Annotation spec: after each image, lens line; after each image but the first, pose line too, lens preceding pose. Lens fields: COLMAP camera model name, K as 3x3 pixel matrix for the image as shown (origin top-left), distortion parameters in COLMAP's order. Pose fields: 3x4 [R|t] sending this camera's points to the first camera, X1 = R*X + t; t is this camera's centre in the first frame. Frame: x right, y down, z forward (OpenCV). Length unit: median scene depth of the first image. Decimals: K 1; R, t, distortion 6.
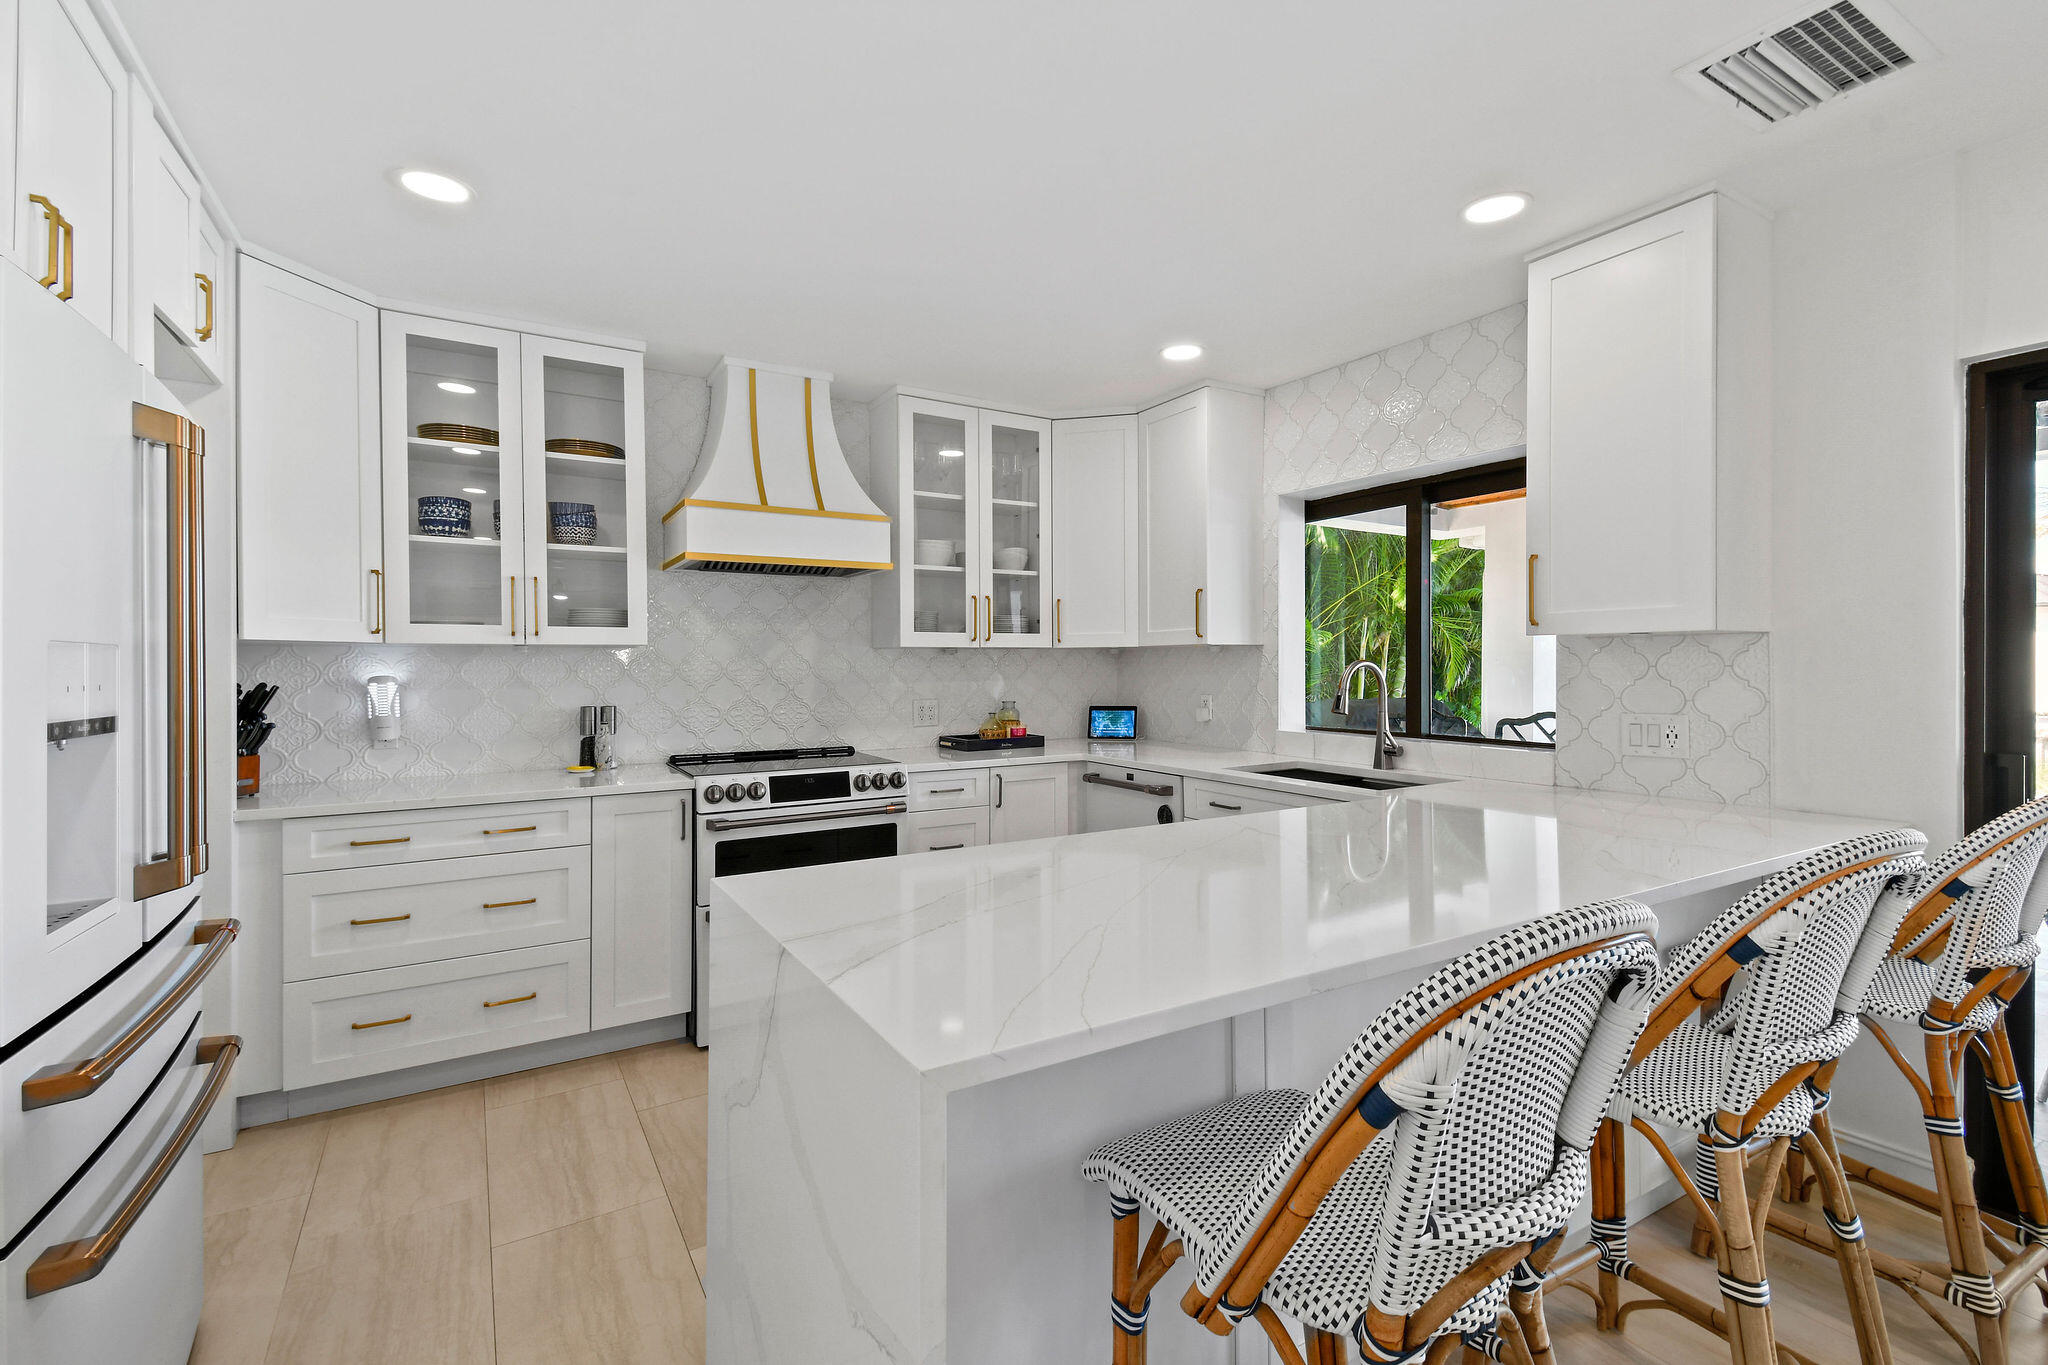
lens RADIAL K [[909.0, 0, 1037.0], [0, 909.0, 668.4], [0, 0, 1]] dist [0.028936, -0.015852]
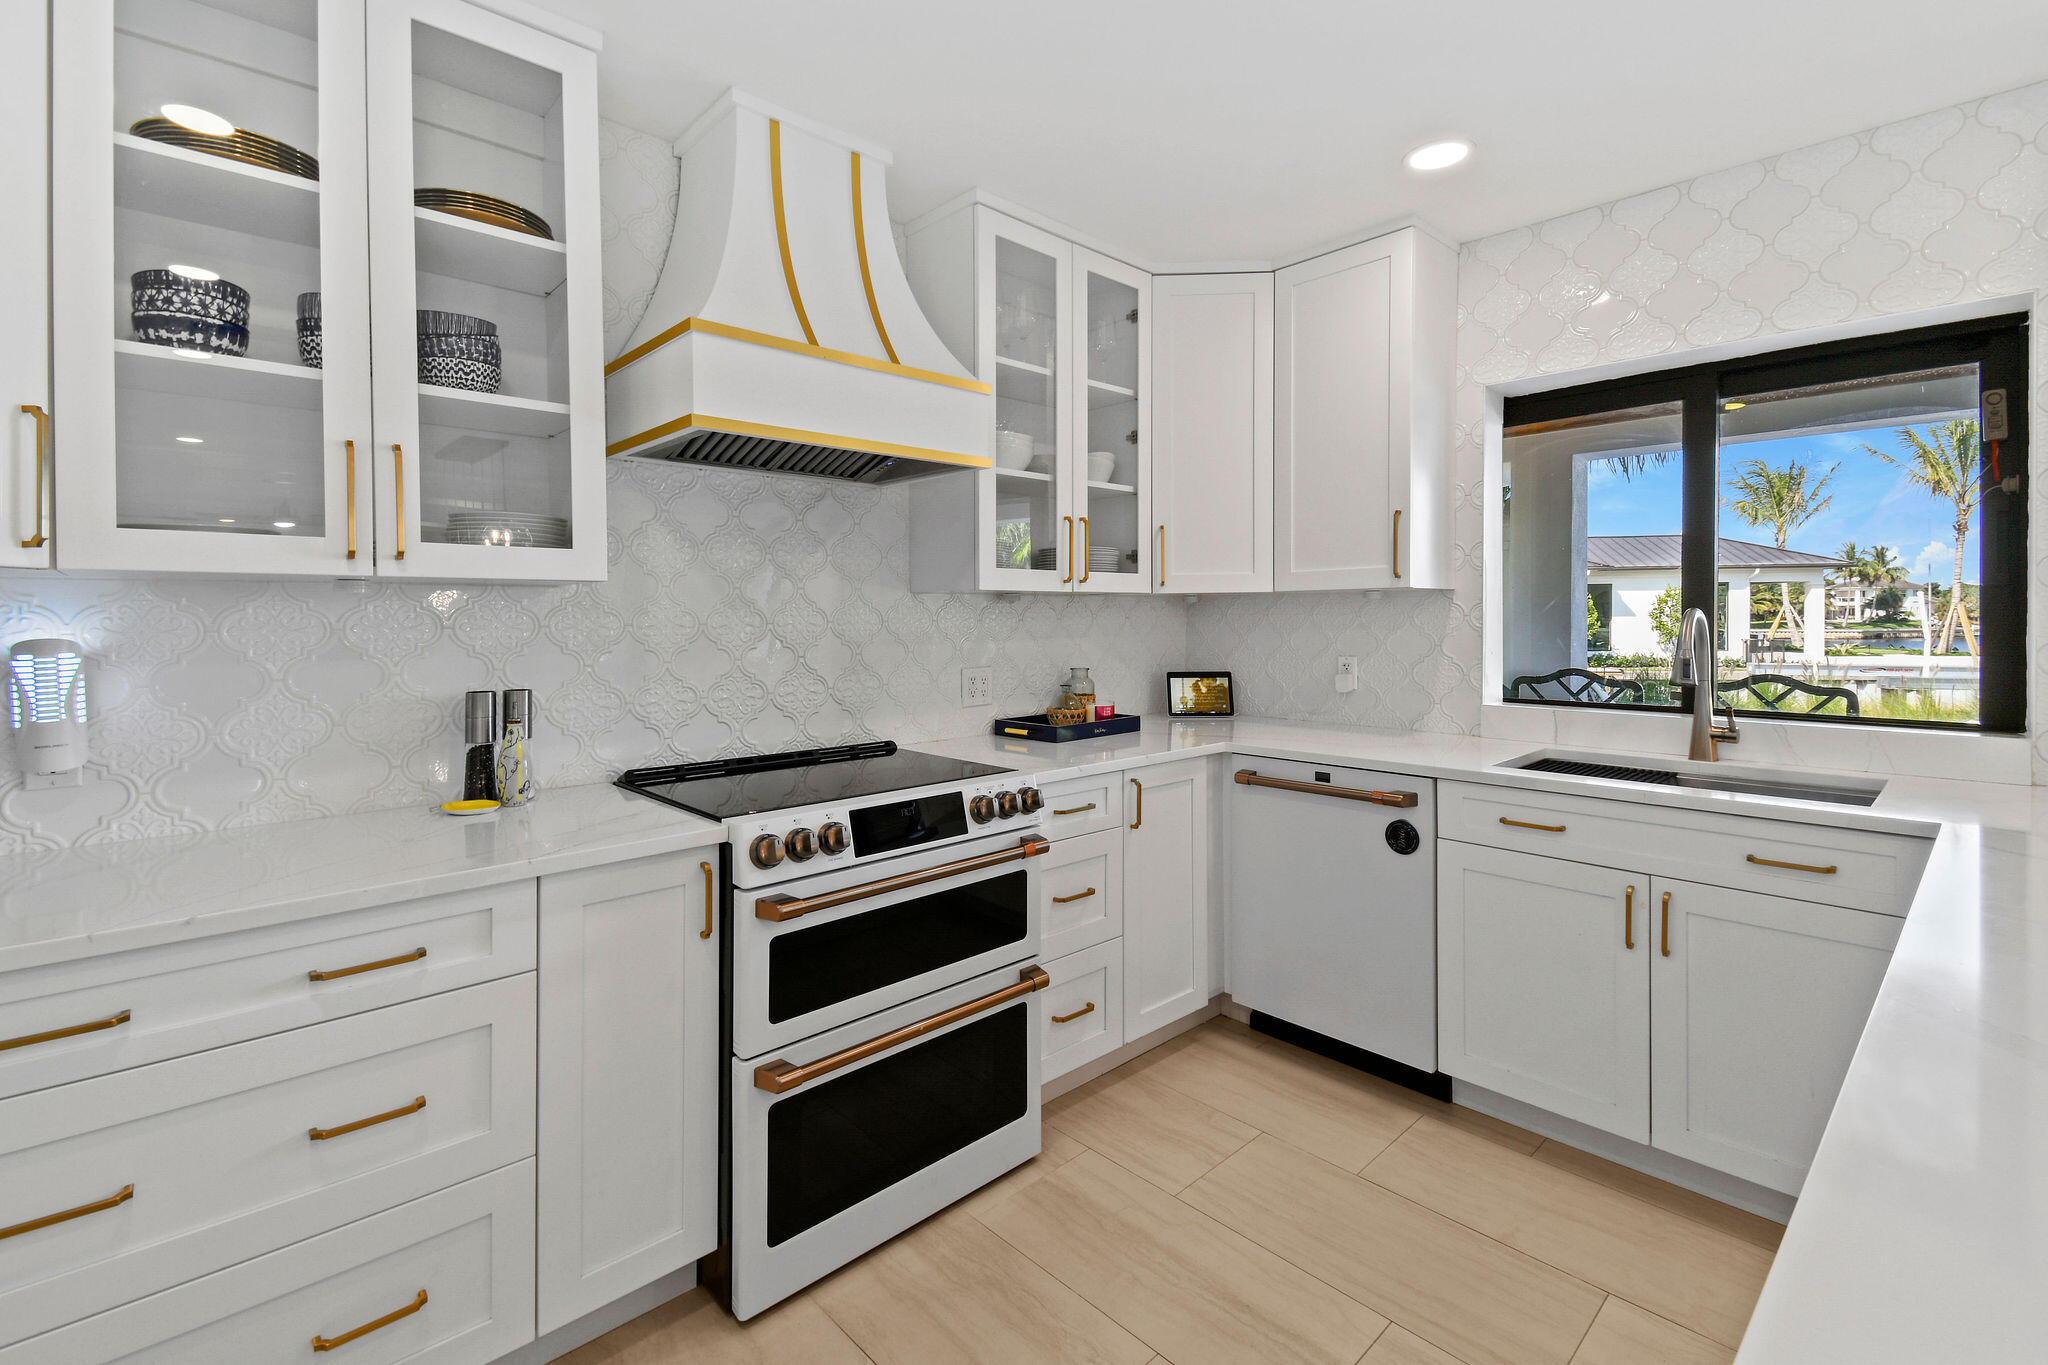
lens RADIAL K [[909.0, 0, 1017.6], [0, 909.0, 624.1], [0, 0, 1]] dist [0.028936, -0.015852]
pose [[0.979229, -0.002917, 0.202736, -0.291560], [0.002507, 0.999994, 0.002279, 0.000200], [-0.202741, -0.001723, 0.979231, 0.397062]]
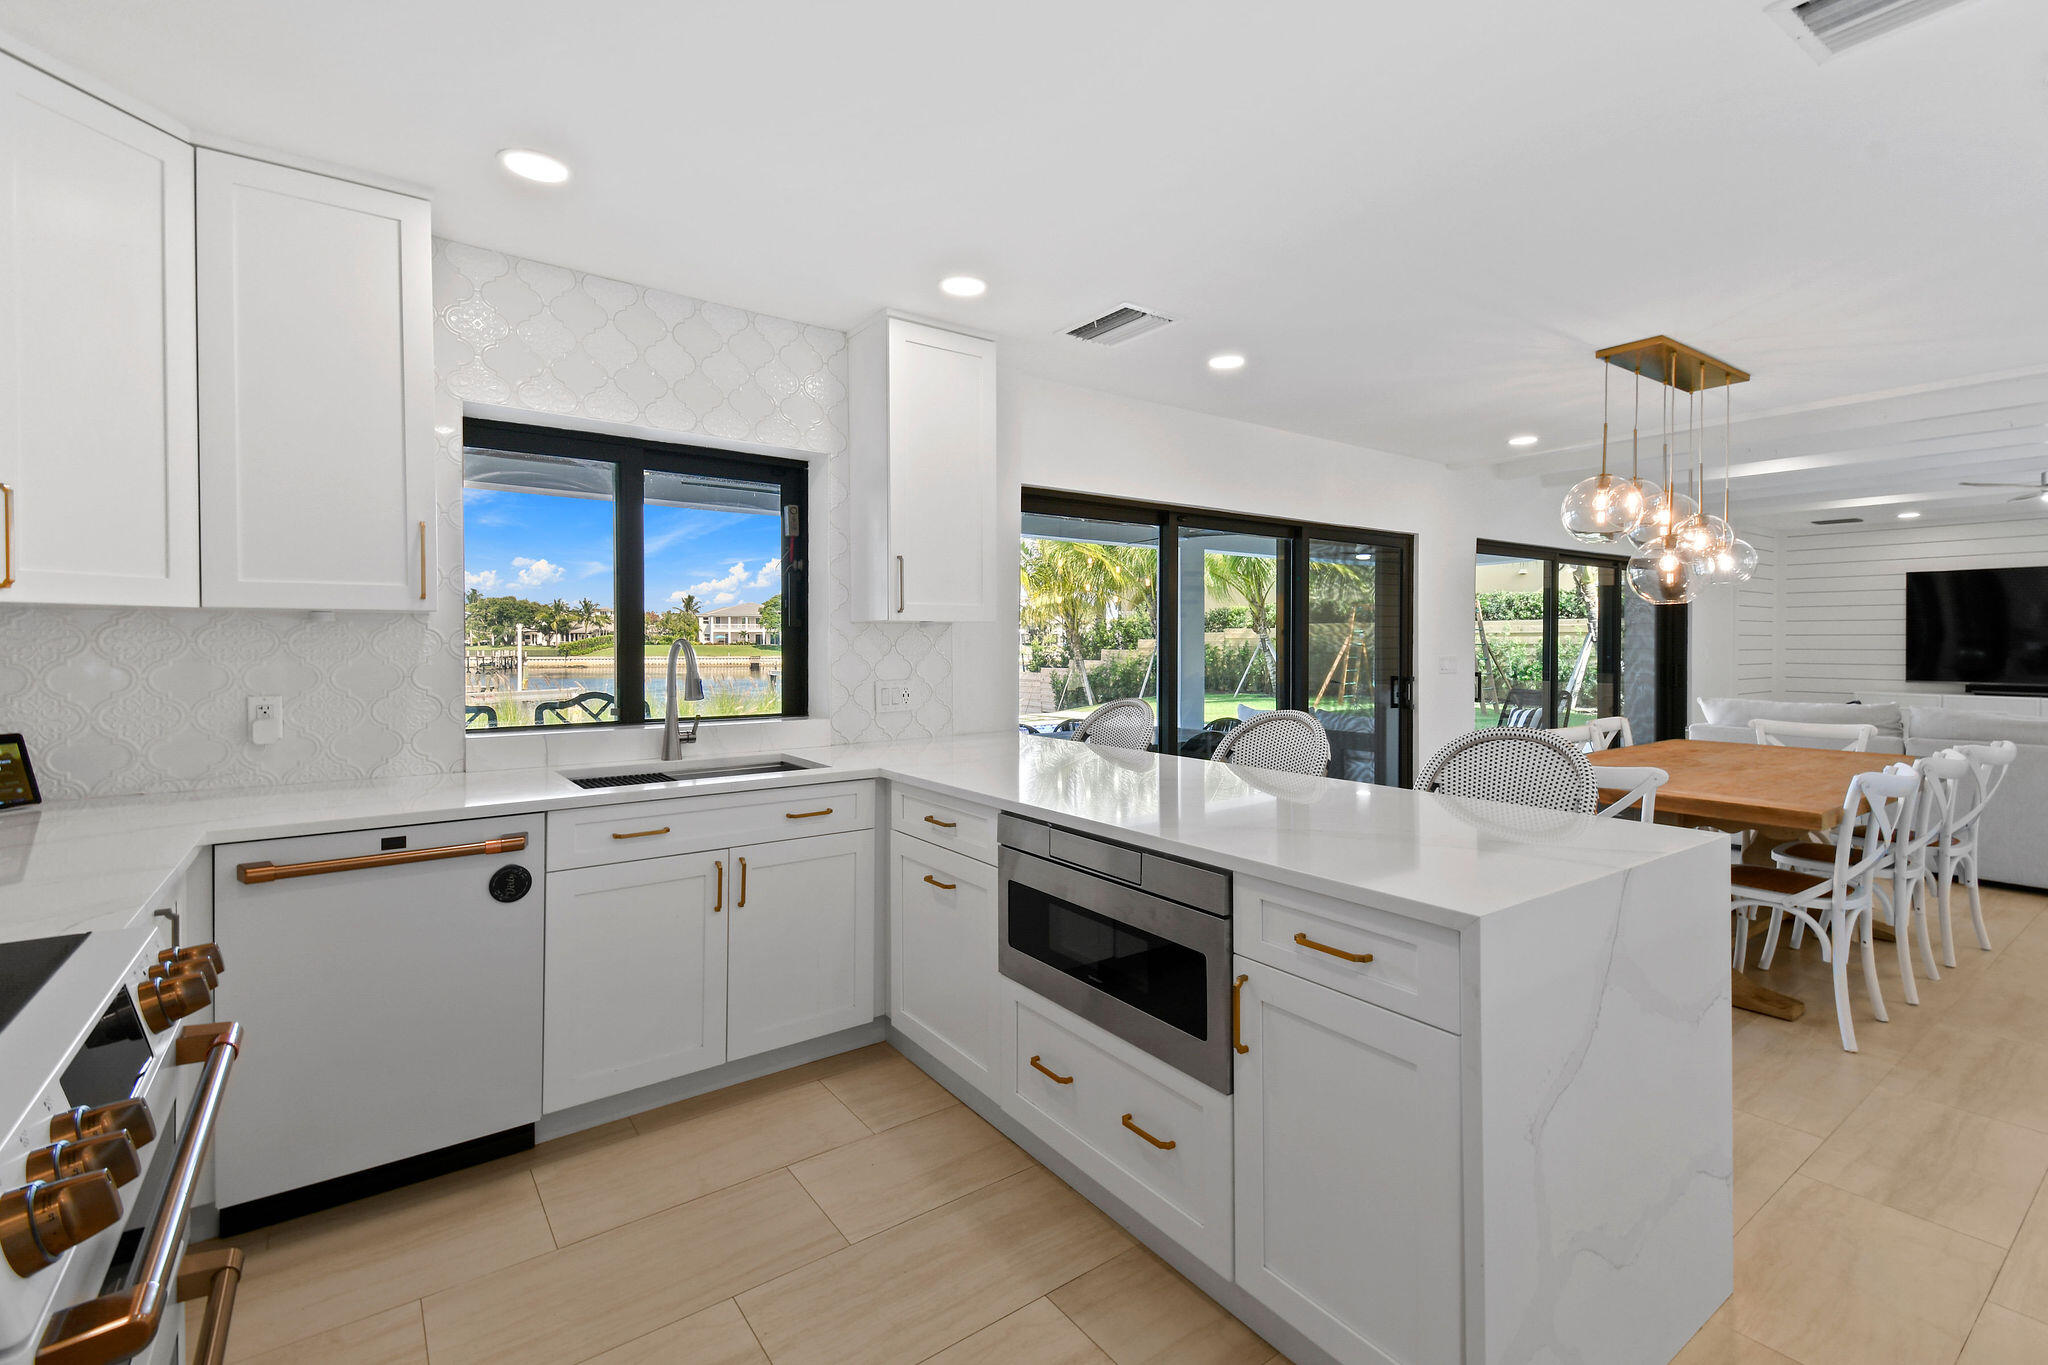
lens RADIAL K [[909.0, 0, 1060.6], [0, 909.0, 643.8], [0, 0, 1]] dist [0.028936, -0.015852]
pose [[-0.113421, 0.001853, 0.993545, -0.553194], [0.003348, 0.999993, -0.001482, -0.001203], [-0.993541, 0.003158, -0.113427, 0.714714]]
